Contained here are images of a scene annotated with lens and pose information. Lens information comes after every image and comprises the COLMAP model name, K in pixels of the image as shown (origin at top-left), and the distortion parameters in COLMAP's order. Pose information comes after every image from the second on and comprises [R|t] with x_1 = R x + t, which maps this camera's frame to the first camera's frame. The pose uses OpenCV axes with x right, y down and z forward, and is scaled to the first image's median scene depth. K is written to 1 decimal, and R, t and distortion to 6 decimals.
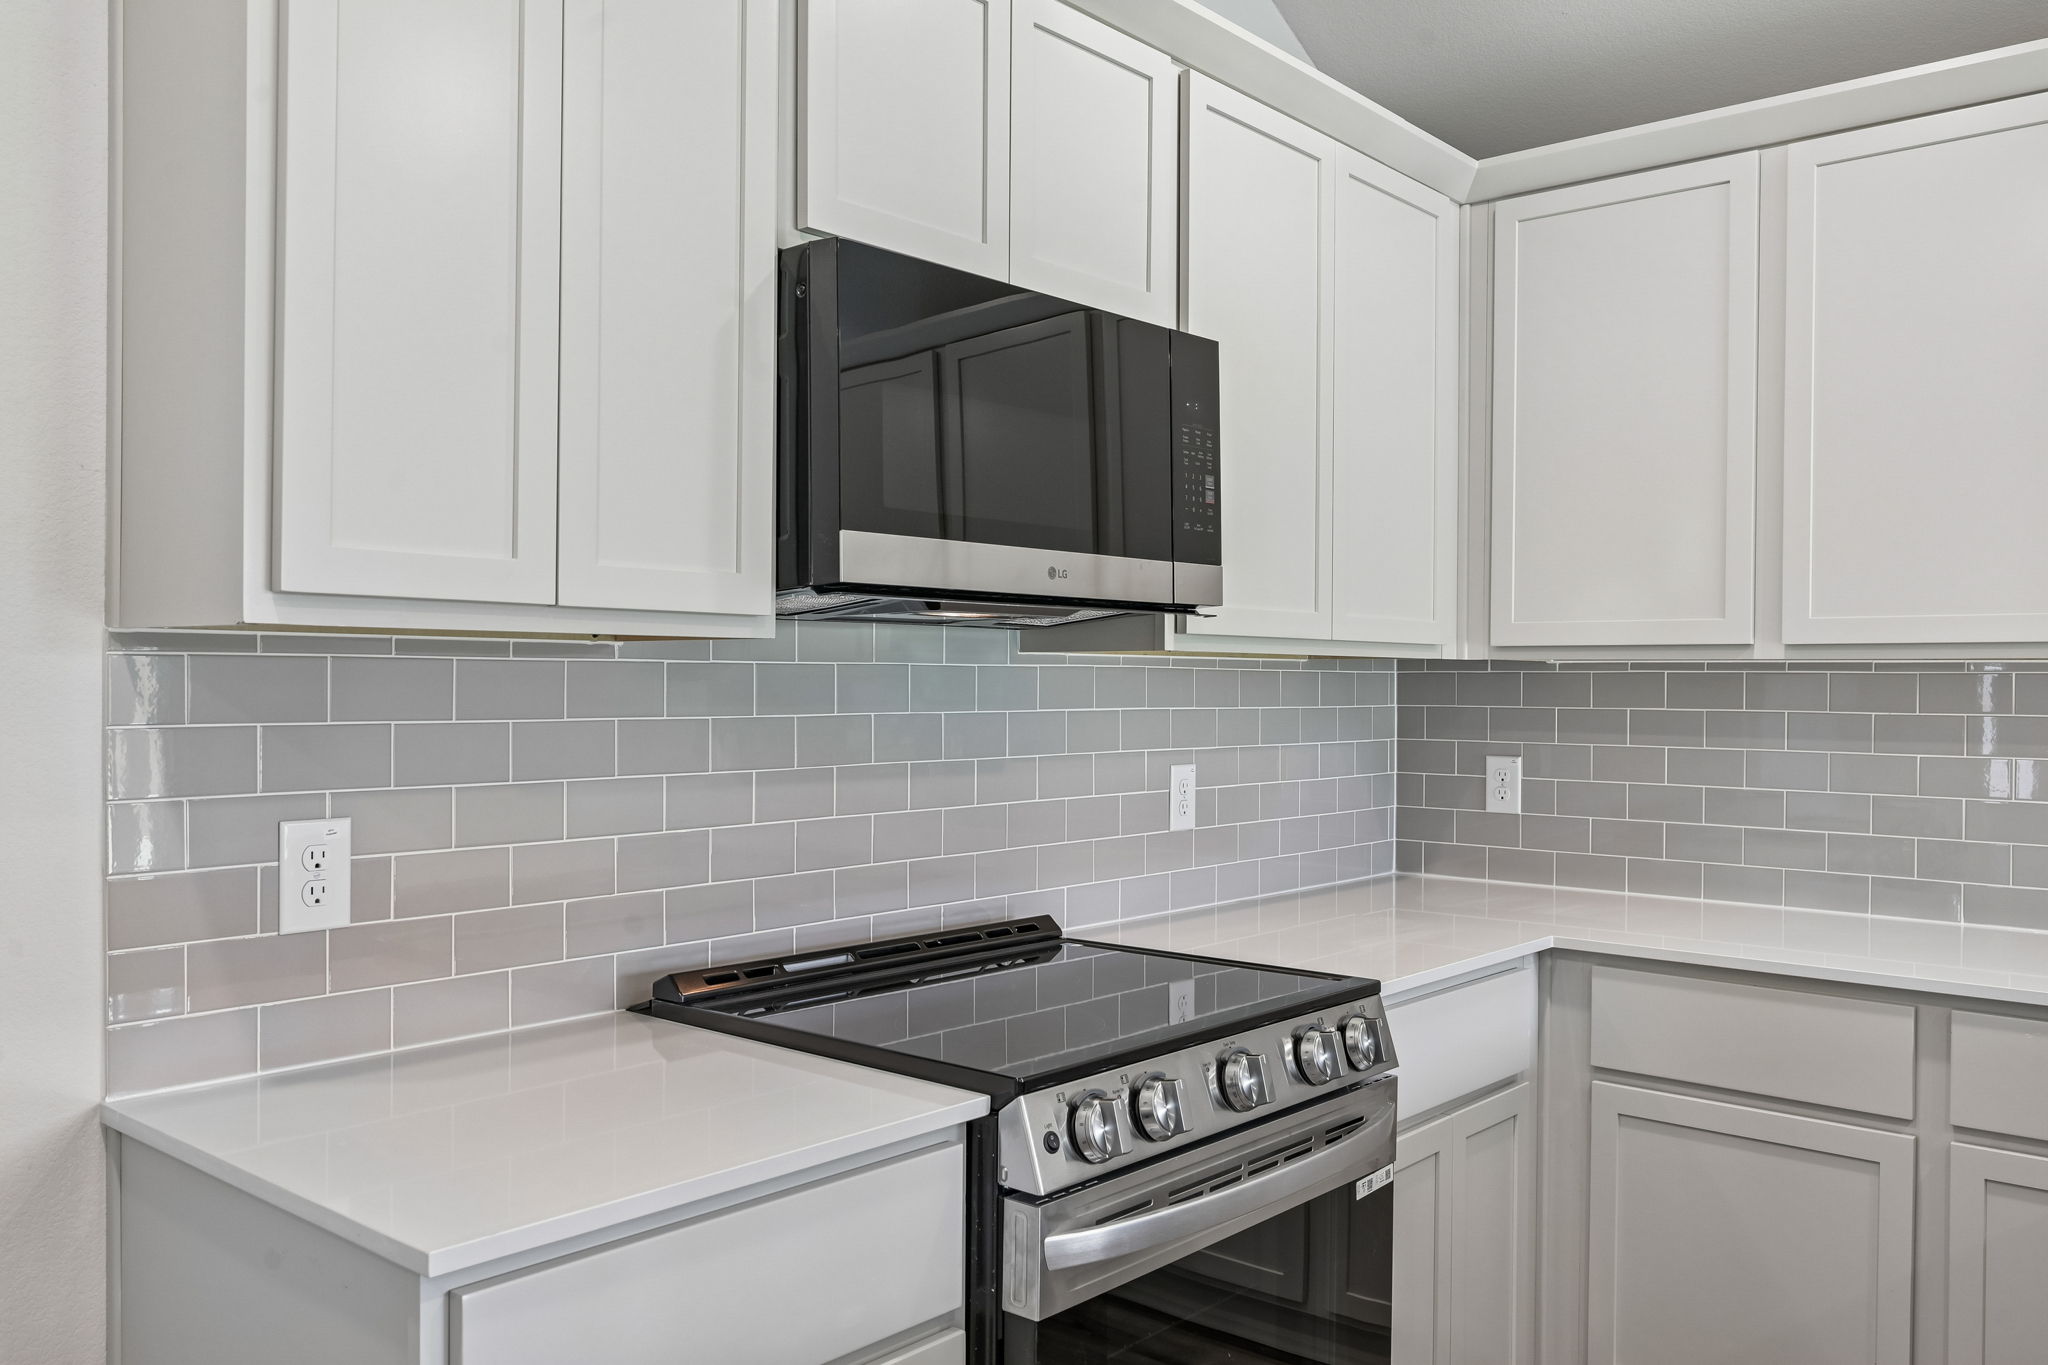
lens RADIAL K [[1612.9, 0, 1021.2], [0, 1612.9, 686.9], [0, 0, 1]] dist [-0.004527, 0.004751]
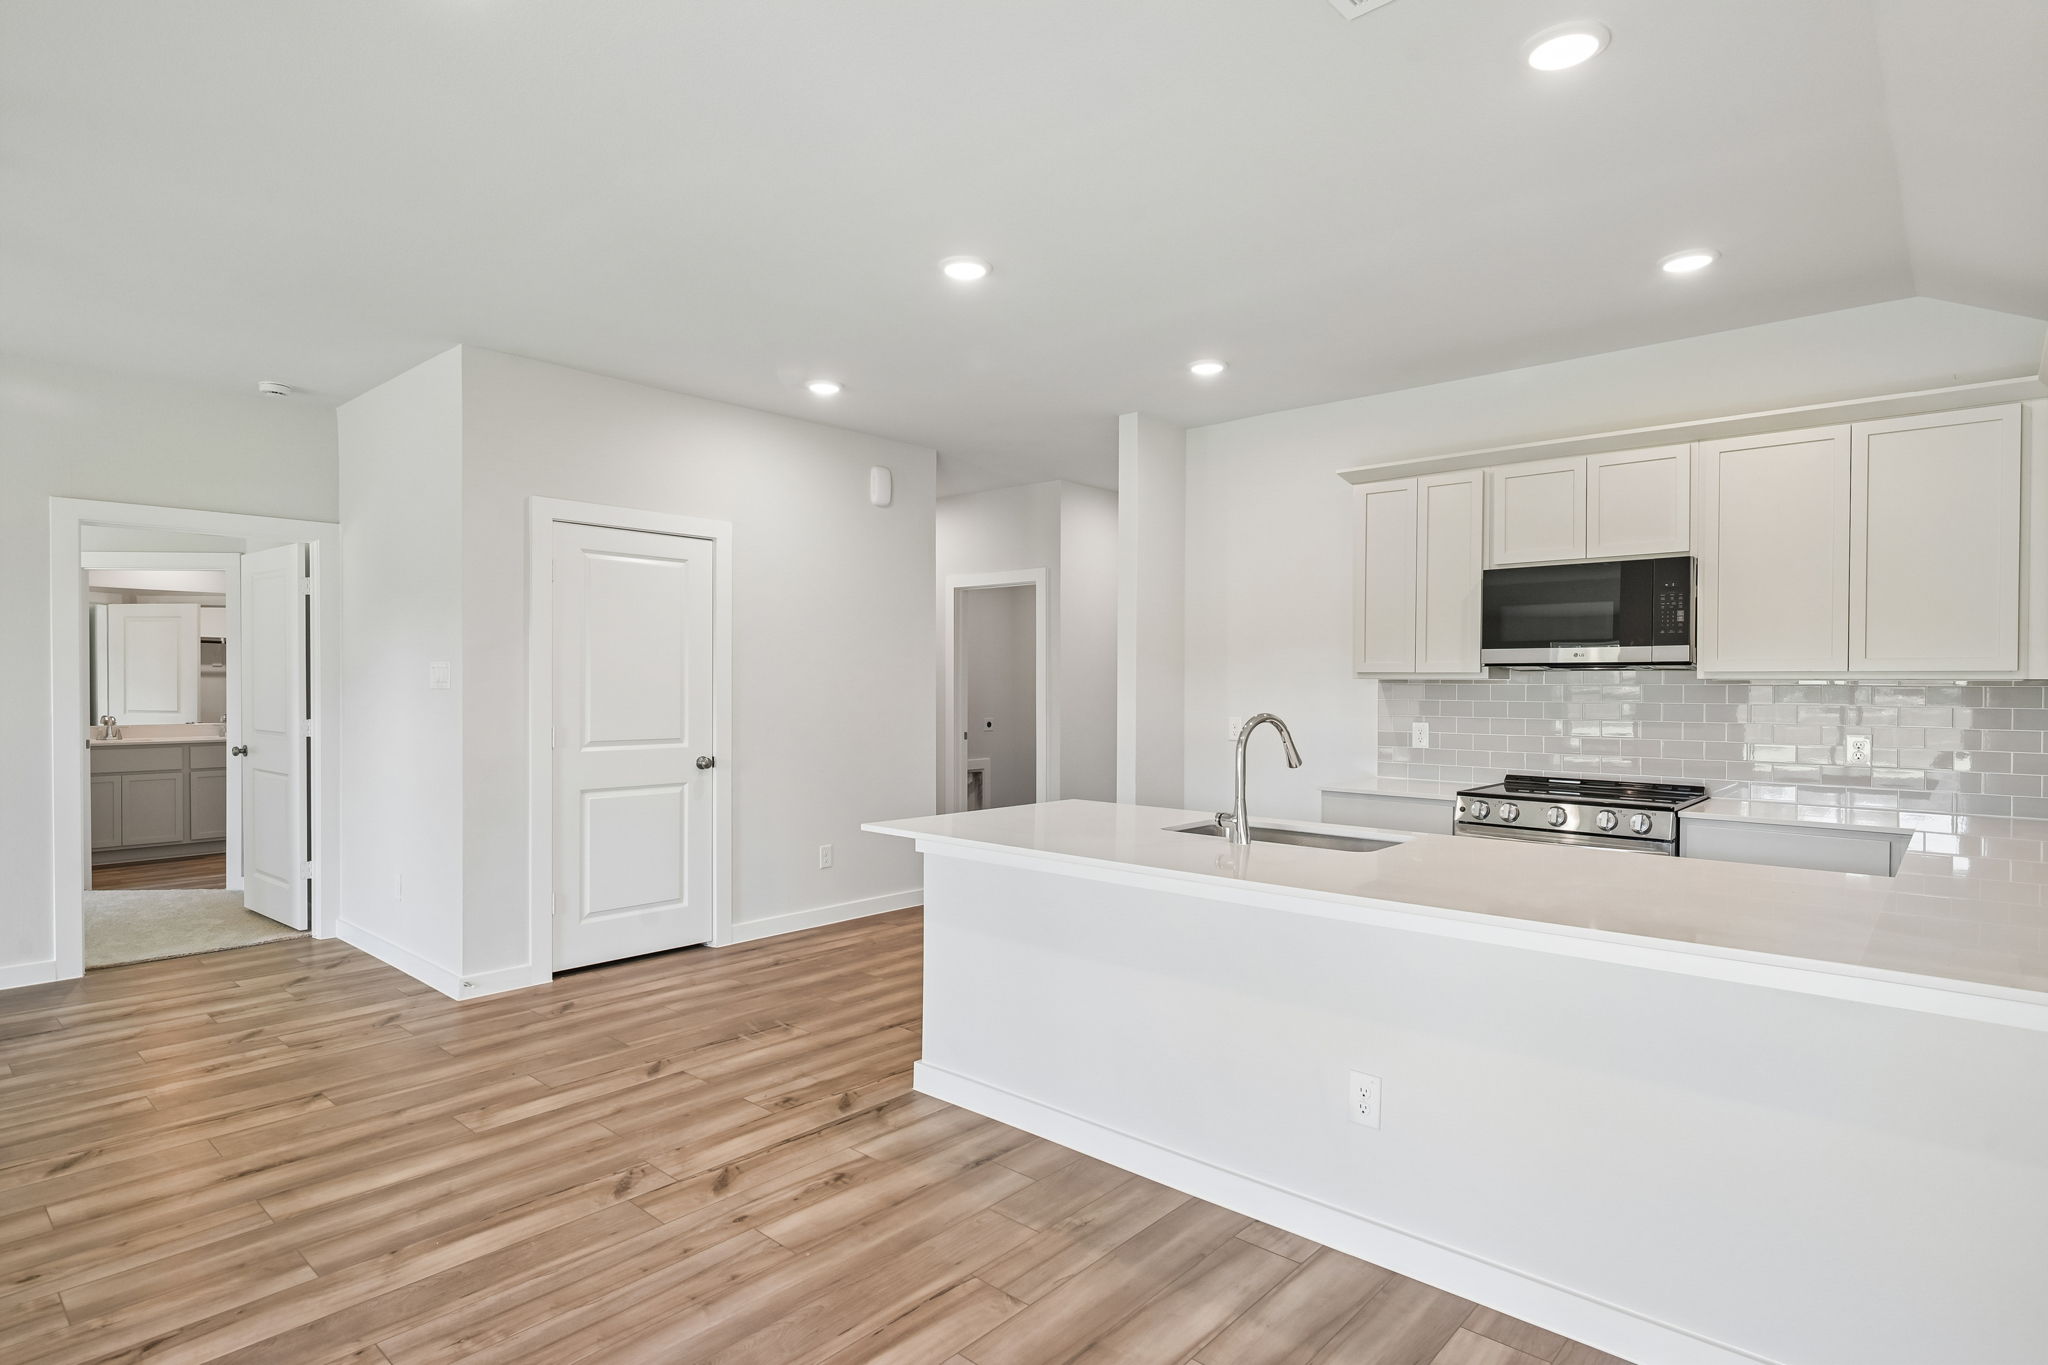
lens RADIAL K [[1077.5, 0, 1043.5], [0, 1077.5, 685.0], [0, 0, 1]] dist [-0.002993, 0.003229]
pose [[-0.001036, -0.005607, -0.999984, 1.819810], [-0.010408, 0.999930, -0.005596, 0.006708], [0.999945, 0.010402, -0.001095, -0.003645]]
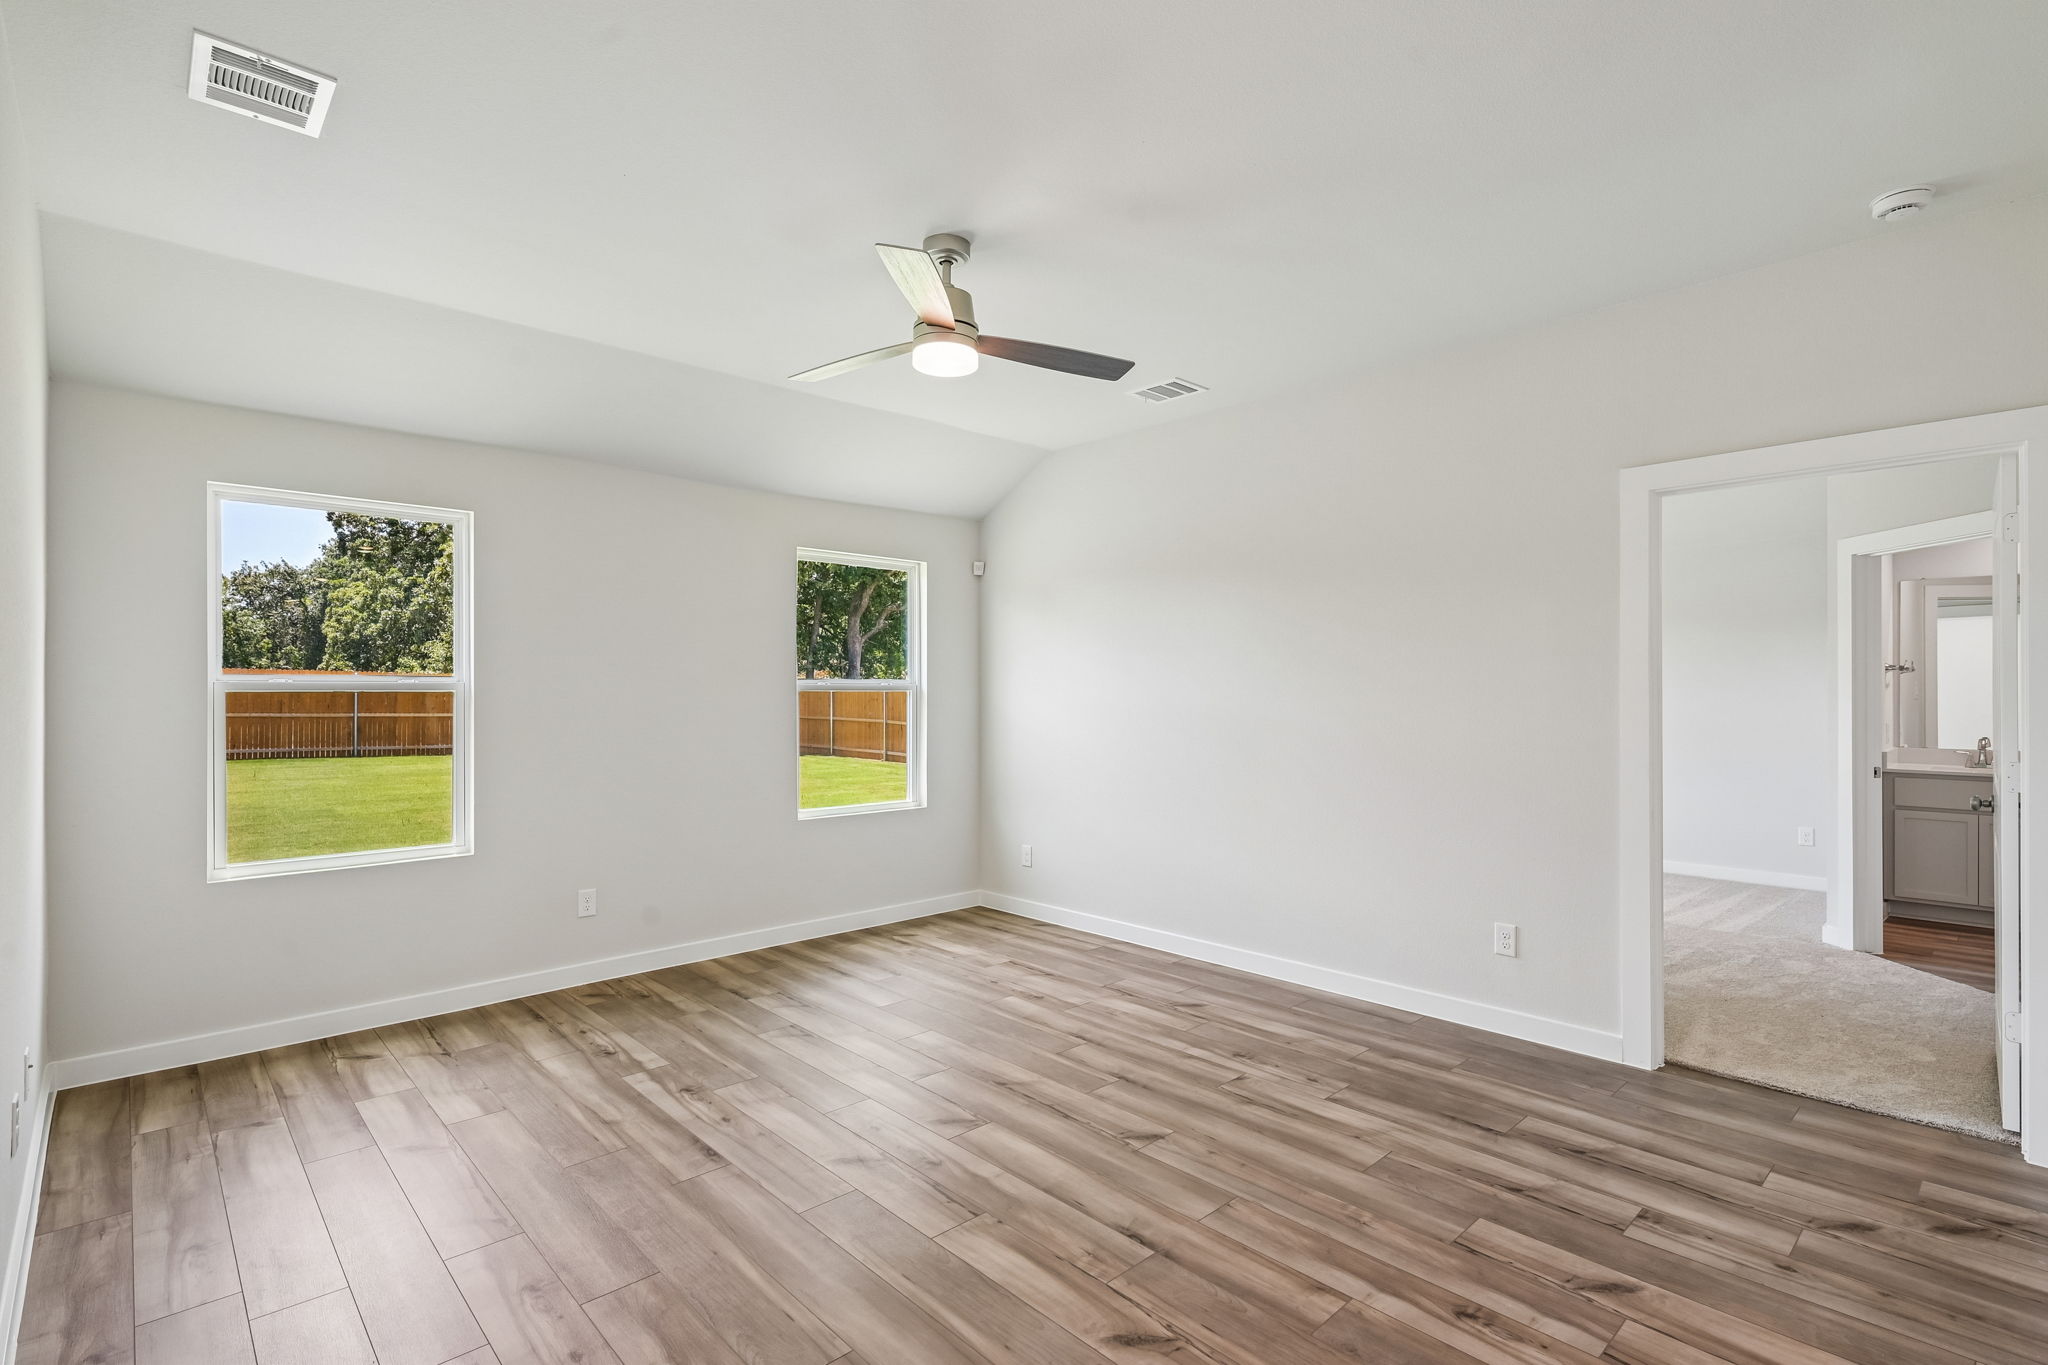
lens RADIAL K [[969.9, 0, 1018.3], [0, 969.9, 691.2], [0, 0, 1]] dist [0.005549, -0.001601]
pose [[-0.994519, -0.007055, 0.104321, 0.576164], [-0.006298, 0.999951, 0.007583, -0.003643], [-0.104369, 0.006884, -0.994515, -0.283787]]
